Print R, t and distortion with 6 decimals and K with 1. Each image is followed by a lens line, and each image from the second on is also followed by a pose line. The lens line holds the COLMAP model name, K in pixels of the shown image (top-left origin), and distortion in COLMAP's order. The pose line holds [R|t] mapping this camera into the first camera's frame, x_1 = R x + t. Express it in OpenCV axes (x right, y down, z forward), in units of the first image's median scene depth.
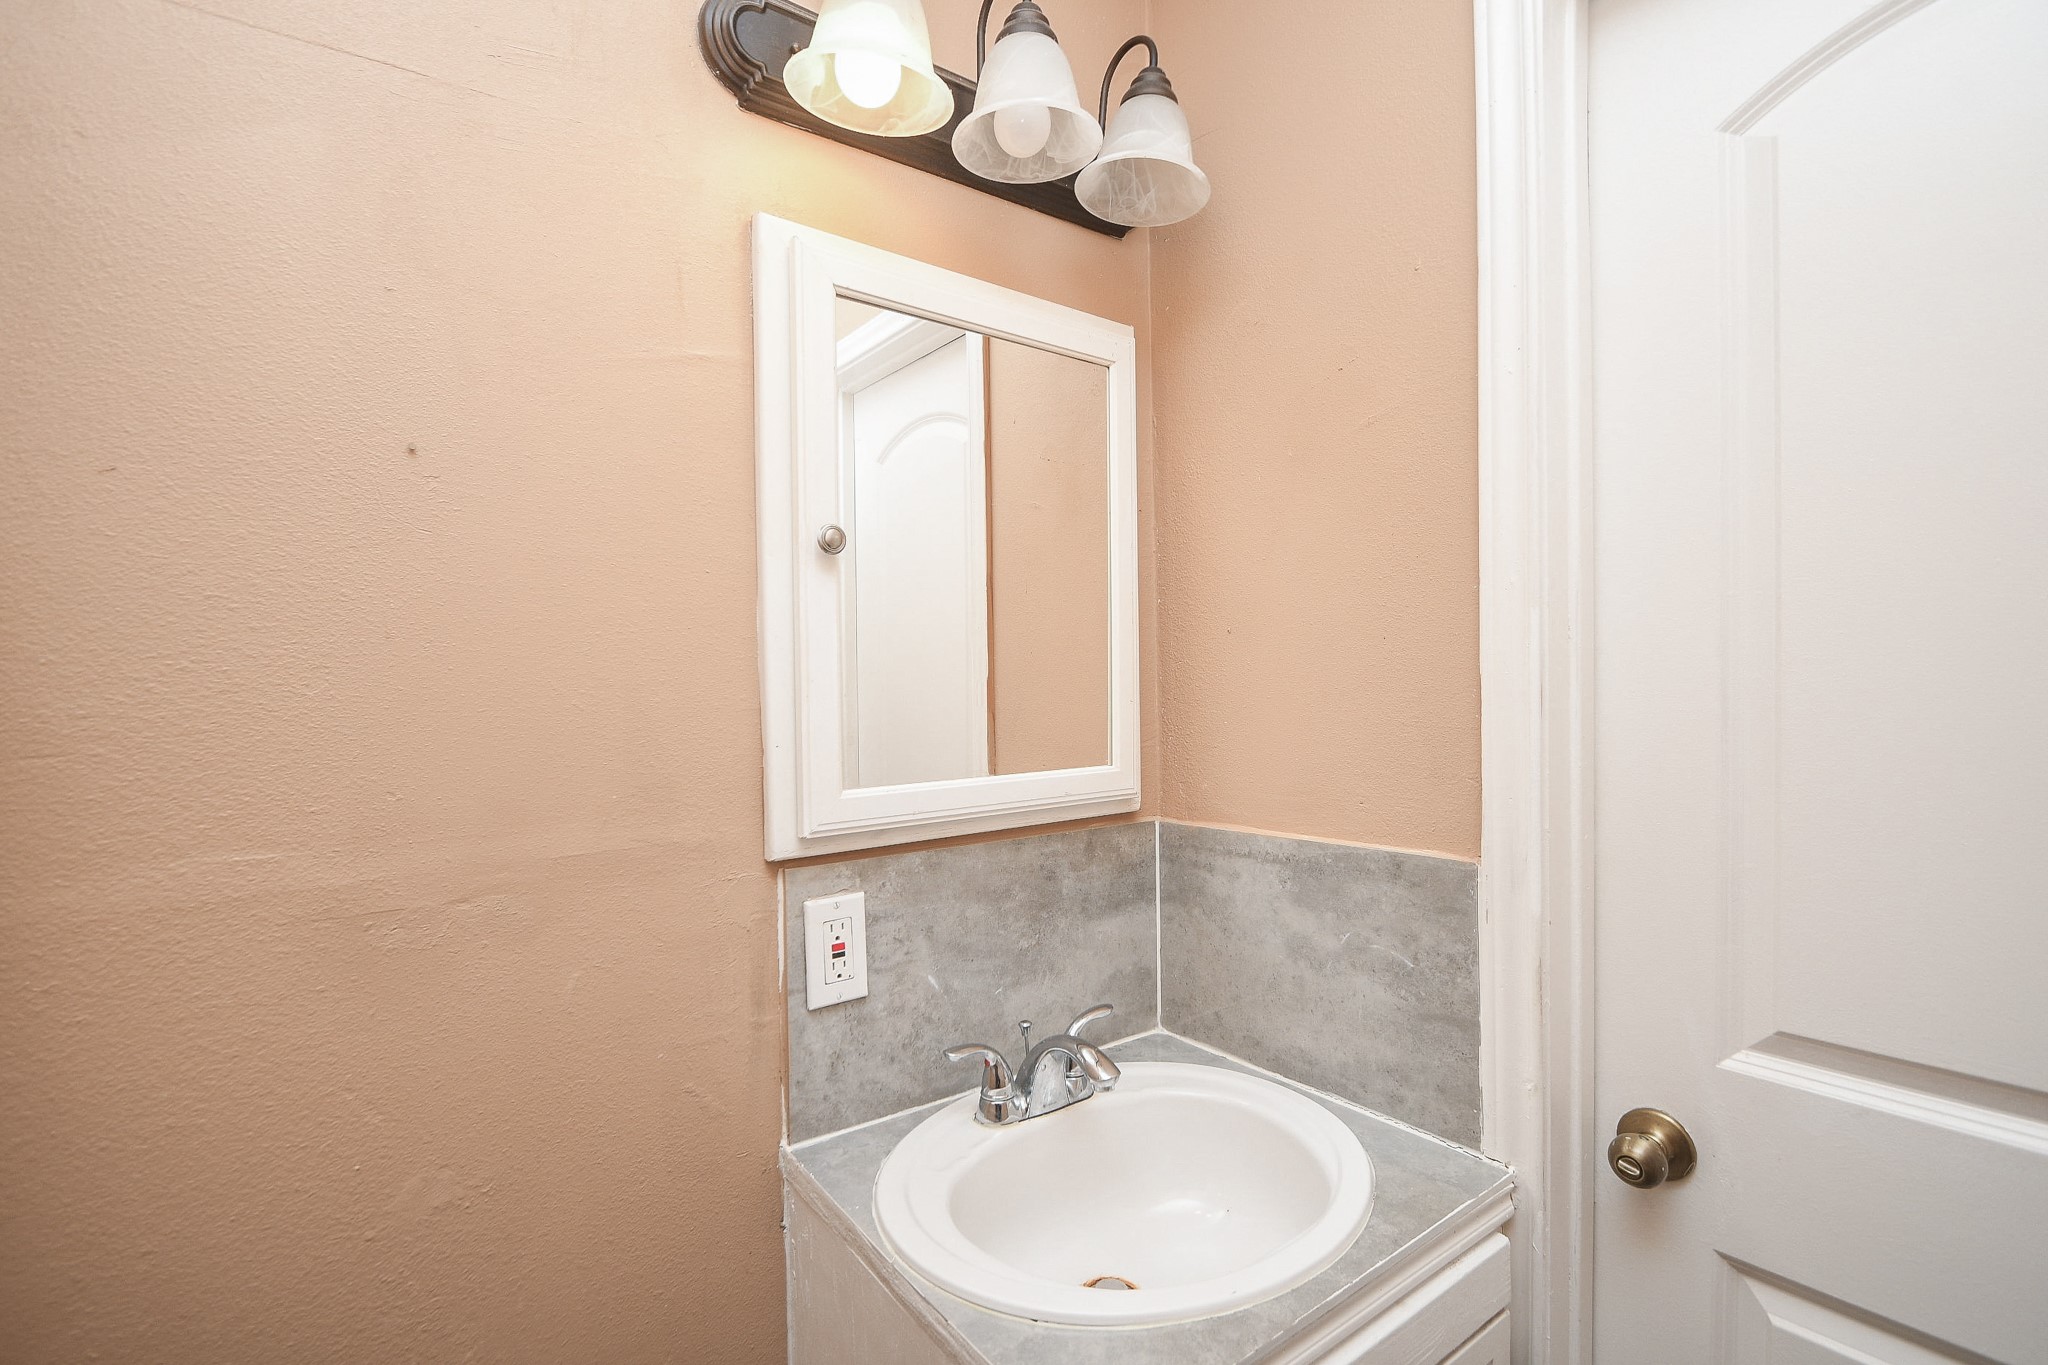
lens RADIAL K [[918.6, 0, 987.7], [0, 918.6, 691.4], [0, 0, 1]] dist [0.016936, -0.016961]
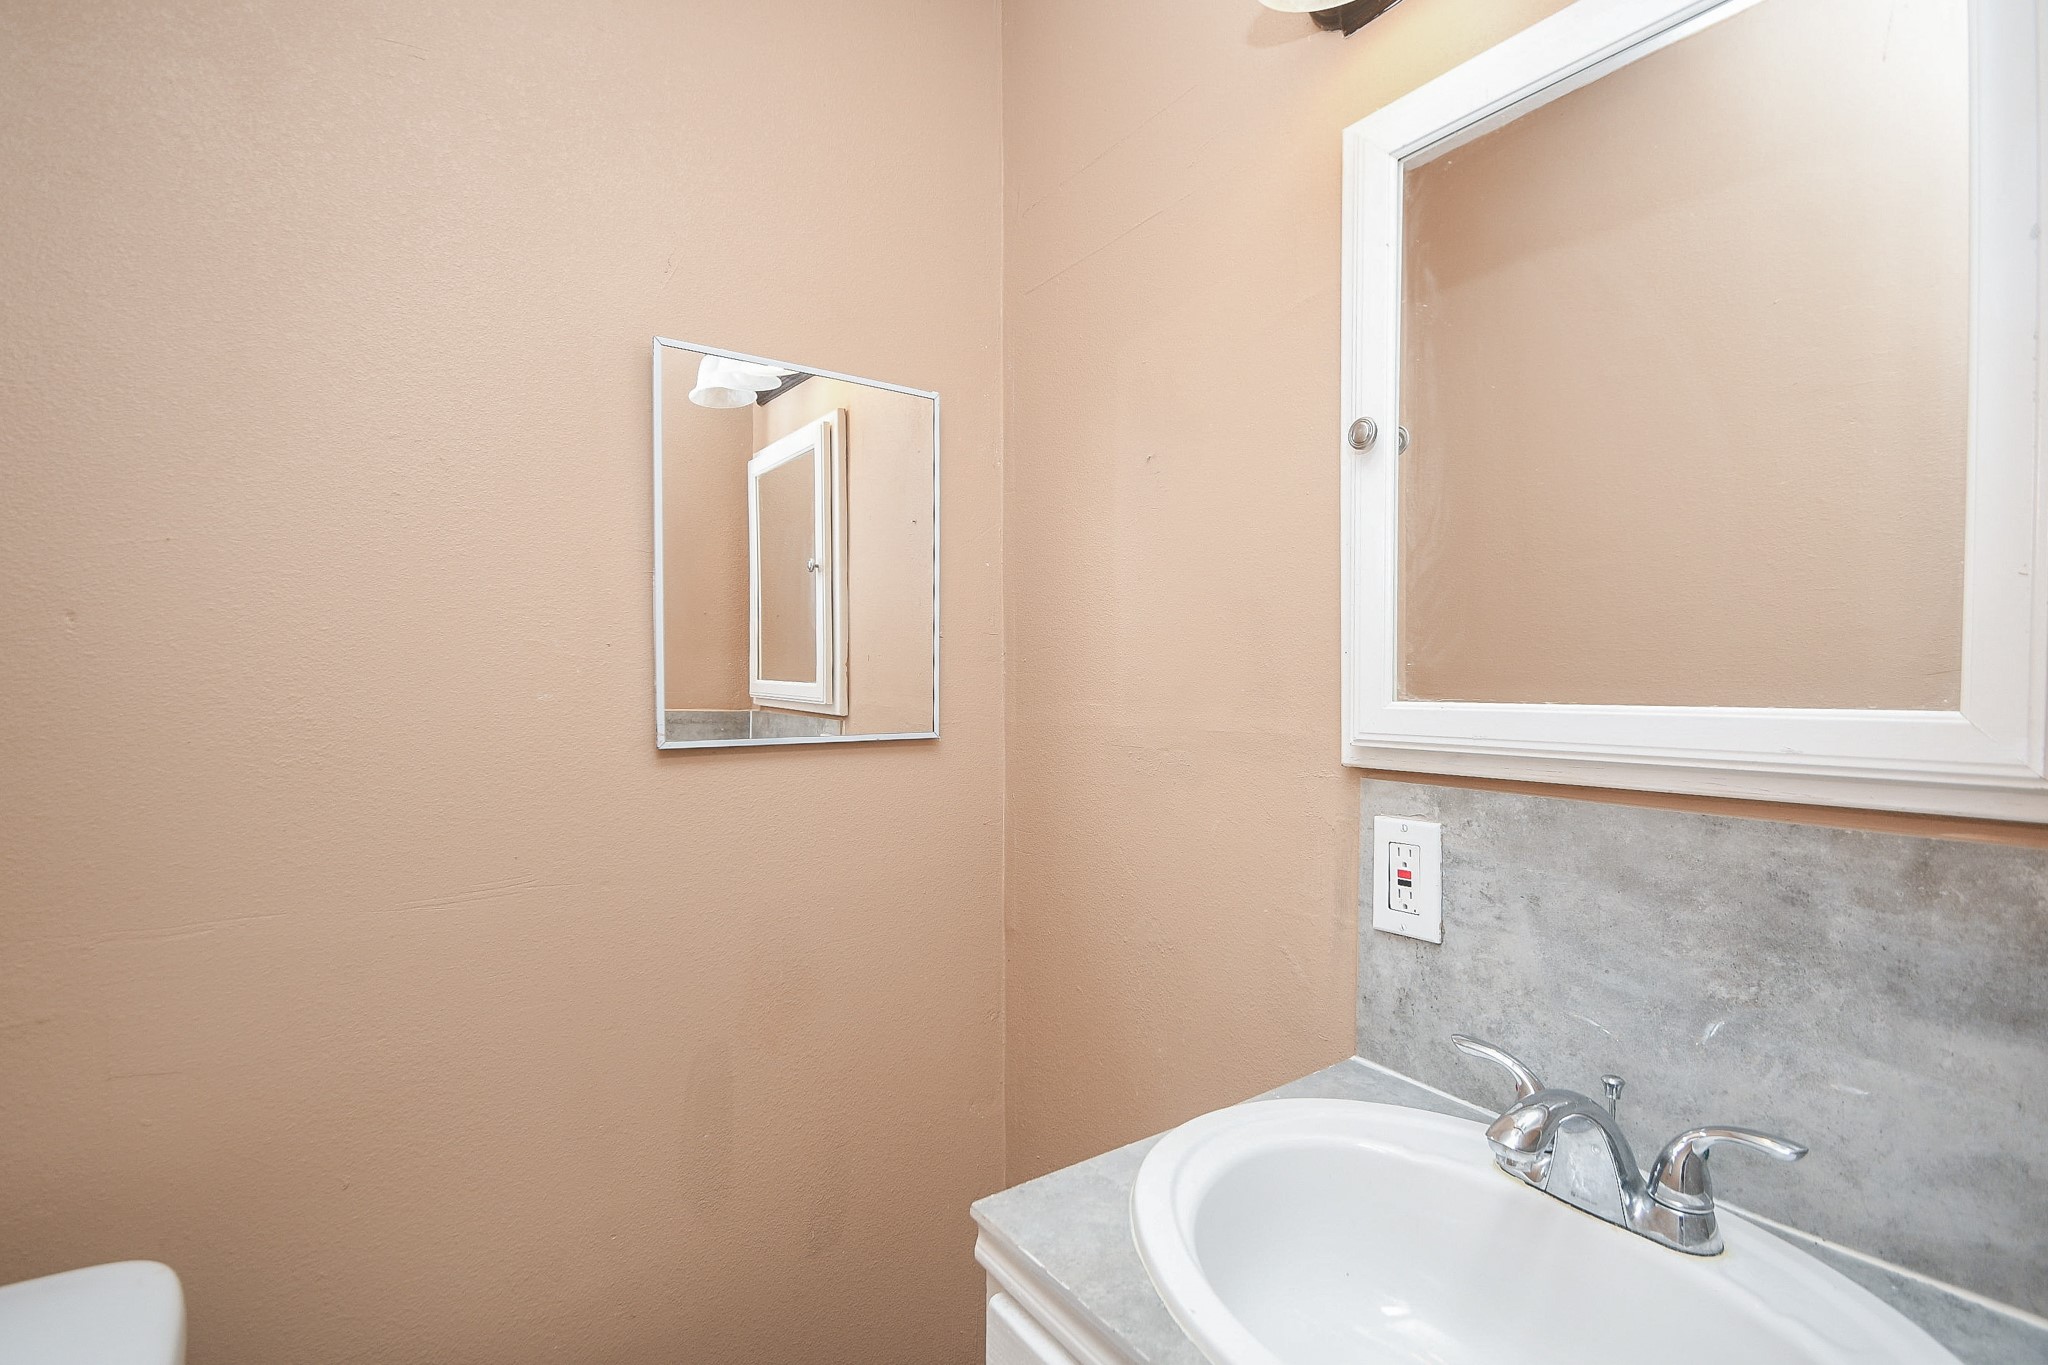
lens RADIAL K [[918.6, 0, 987.7], [0, 918.6, 691.4], [0, 0, 1]] dist [0.016936, -0.016961]
pose [[-0.036663, 0.024611, -0.999025, 0.720684], [-0.015502, 0.999562, 0.025193, 0.075789], [0.999207, 0.016411, -0.036265, 0.584554]]
